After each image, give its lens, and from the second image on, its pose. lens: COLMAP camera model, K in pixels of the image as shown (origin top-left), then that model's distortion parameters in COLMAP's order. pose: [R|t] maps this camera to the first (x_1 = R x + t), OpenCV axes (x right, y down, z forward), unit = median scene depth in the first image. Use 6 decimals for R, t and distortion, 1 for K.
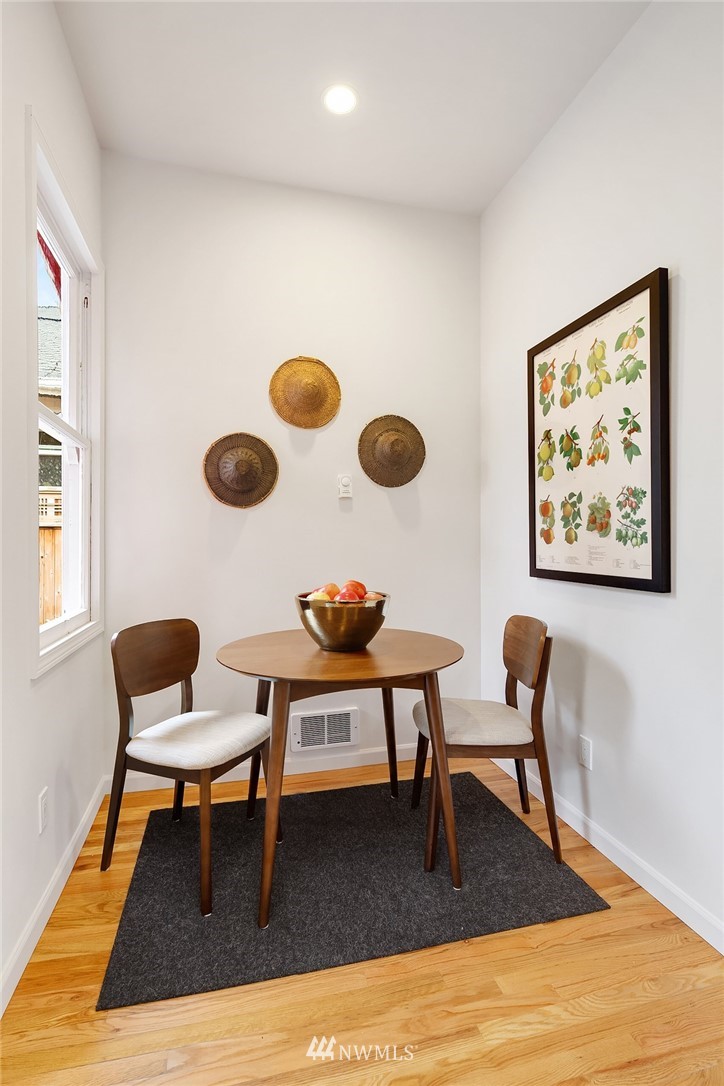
lens RADIAL K [[524.8, 0, 363.2], [0, 524.8, 545.7], [0, 0, 1]] dist [0.005205, -0.004138]
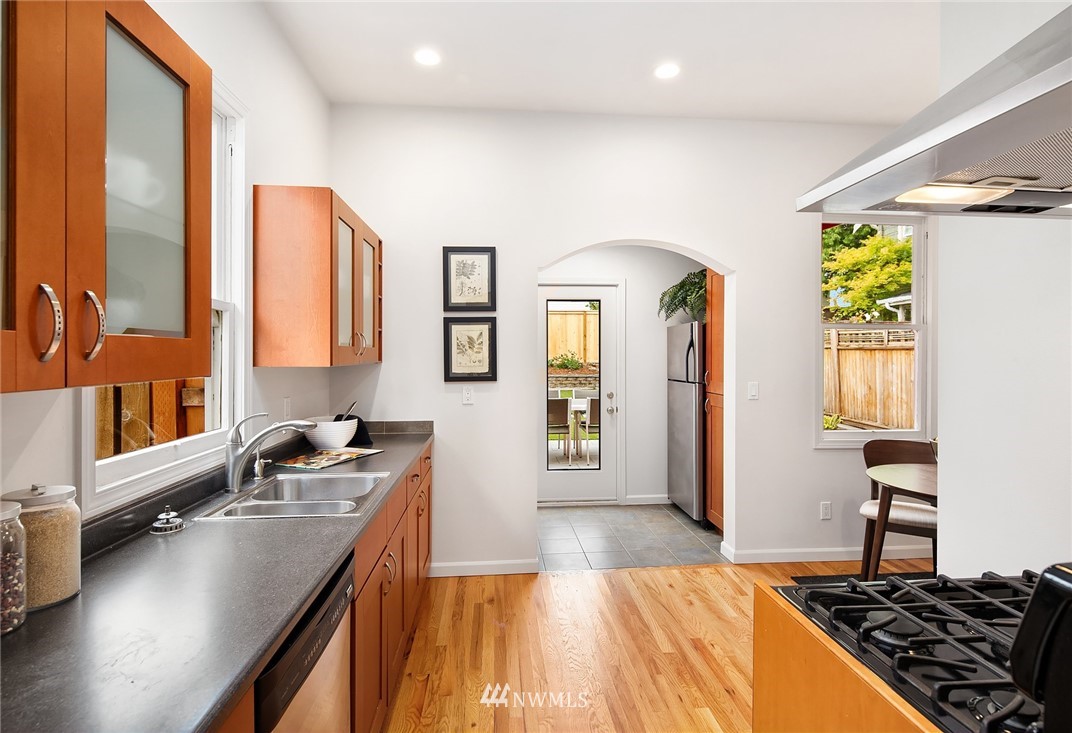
lens RADIAL K [[539.3, 0, 538.5], [0, 539.3, 356.2], [0, 0, 1]] dist [0.004760, -0.000423]
pose [[-0.168072, 0.003735, -0.985768, 1.441315], [-0.008980, 0.999946, 0.005320, -0.114729], [0.985734, 0.009747, -0.168029, 0.149493]]
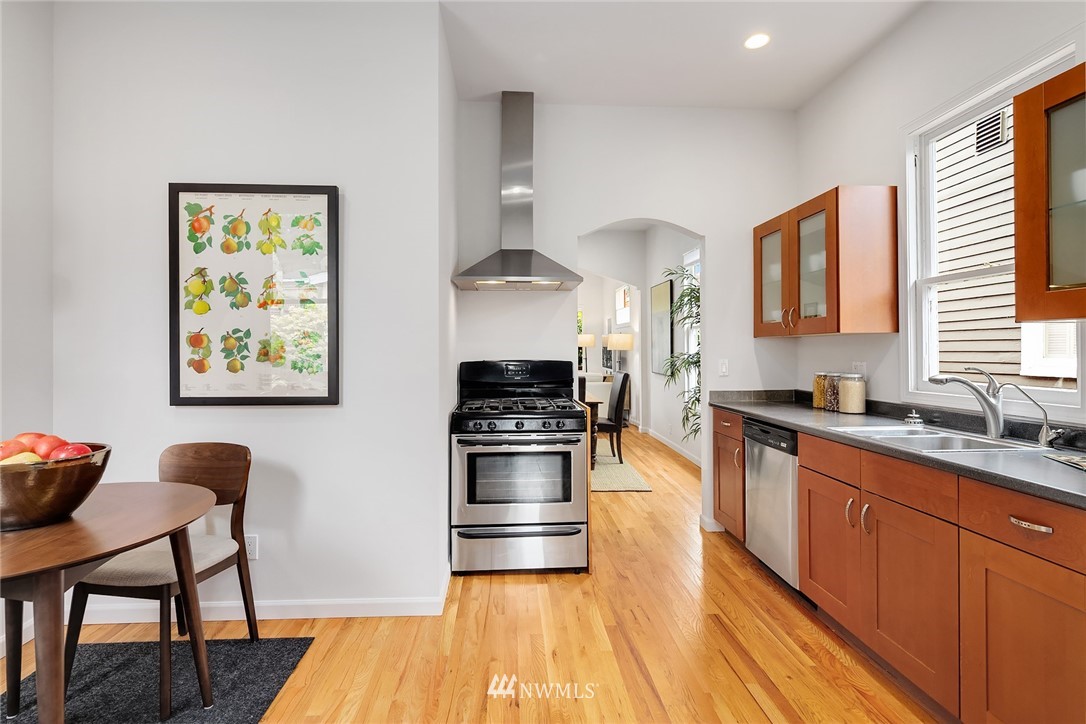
lens RADIAL K [[524.8, 0, 531.2], [0, 524.8, 355.6], [0, 0, 1]] dist [0.005205, -0.004138]
pose [[0.201290, -0.008956, 0.979491, -0.619161], [0.012376, 0.999902, 0.006599, -0.041688], [-0.979454, 0.010794, 0.201381, 0.132330]]
